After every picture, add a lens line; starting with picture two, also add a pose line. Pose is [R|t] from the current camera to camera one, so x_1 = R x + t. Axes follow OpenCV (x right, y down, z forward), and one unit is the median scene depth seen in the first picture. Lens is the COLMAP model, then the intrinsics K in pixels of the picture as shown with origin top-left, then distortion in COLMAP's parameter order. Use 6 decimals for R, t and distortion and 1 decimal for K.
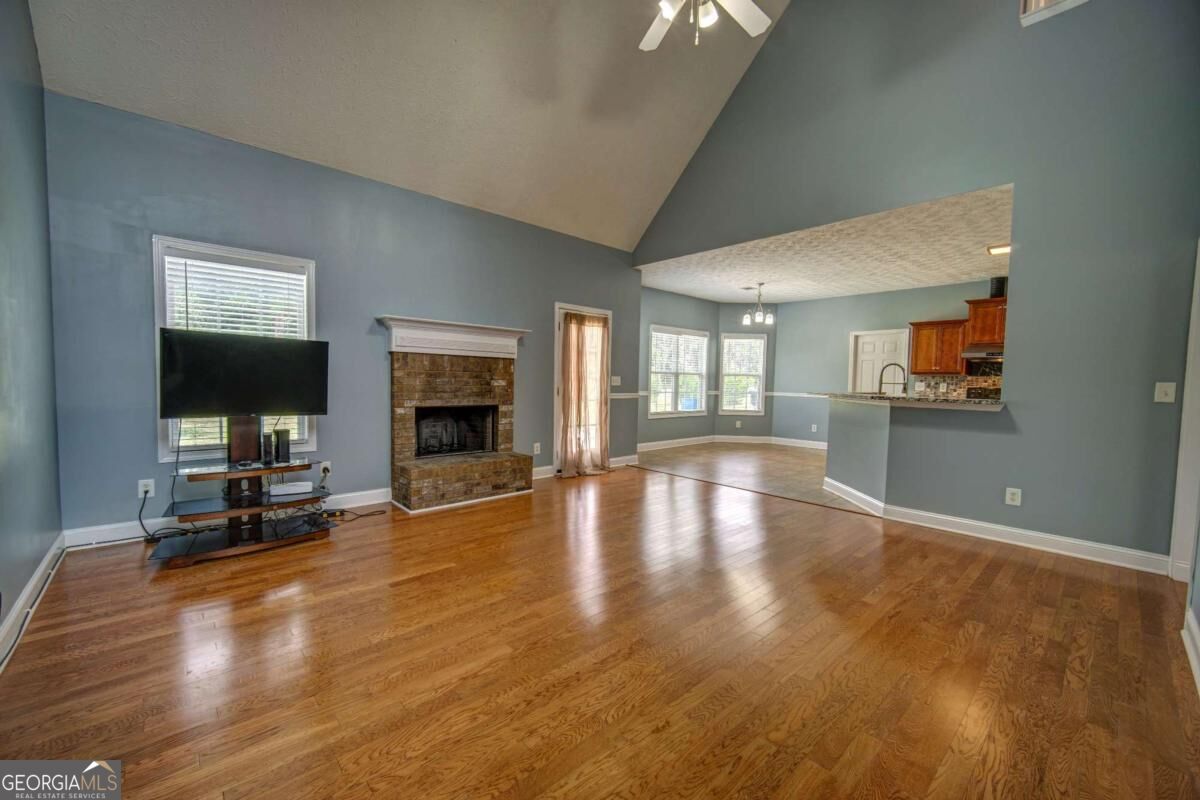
lens RADIAL K [[473.7, 0, 597.9], [0, 473.7, 405.4], [0, 0, 1]] dist [-0.002202, 0.000290]
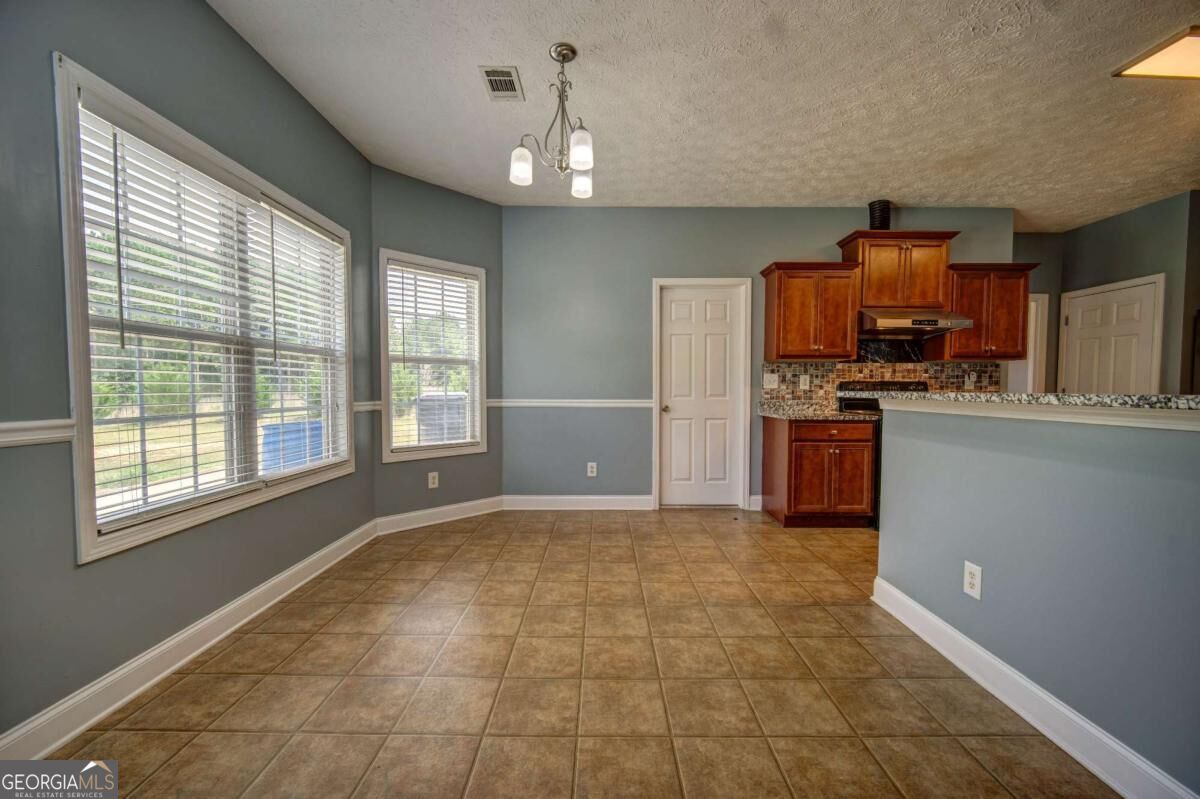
lens RADIAL K [[472.7, 0, 599.7], [0, 472.7, 407.8], [0, 0, 1]] dist [-0.000684, 0.000064]
pose [[0.674132, -0.047485, 0.737083, 0.186935], [0.049730, 0.998585, 0.018849, -0.046004], [-0.736935, 0.023949, 0.675539, 1.212808]]
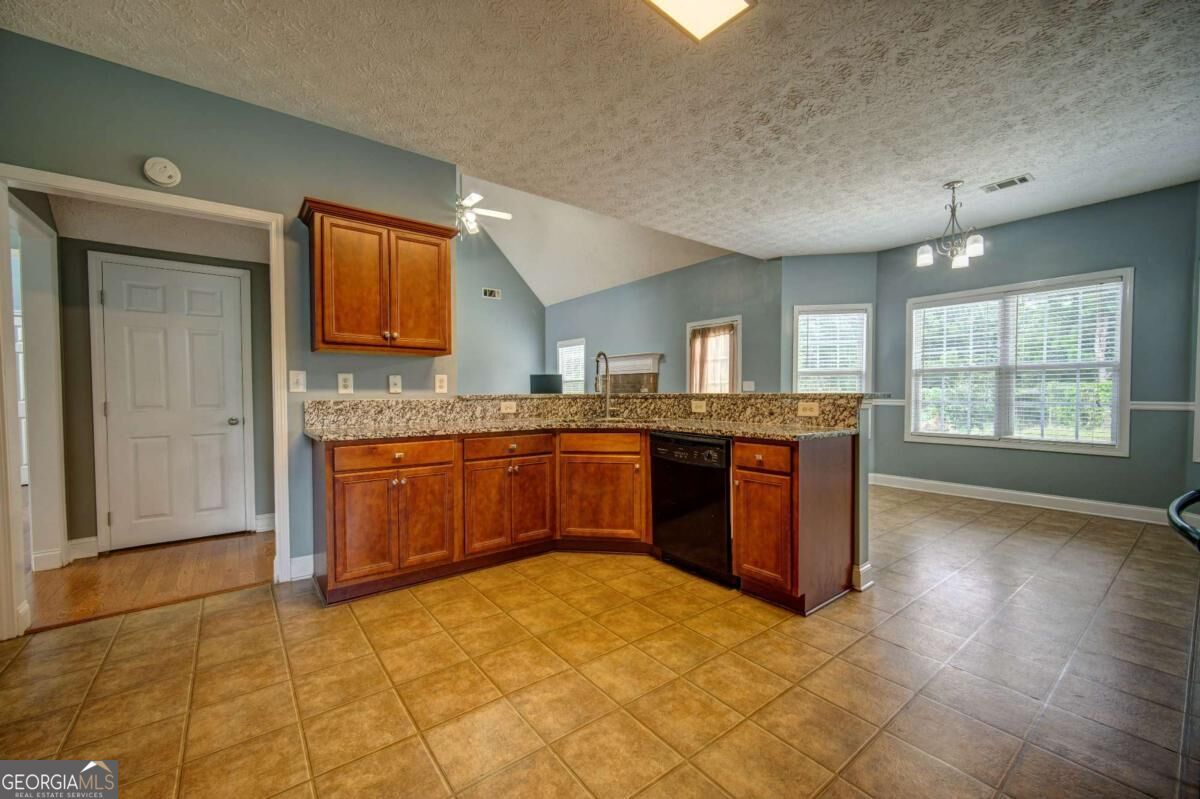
lens RADIAL K [[476.4, 0, 594.9], [0, 476.4, 384.9], [0, 0, 1]] dist [0.000406, 0.000107]
pose [[-0.095824, -0.026577, -0.995043, 1.371072], [-0.046820, 0.998657, -0.022165, -0.025011], [0.994297, 0.044464, -0.096939, 1.060423]]
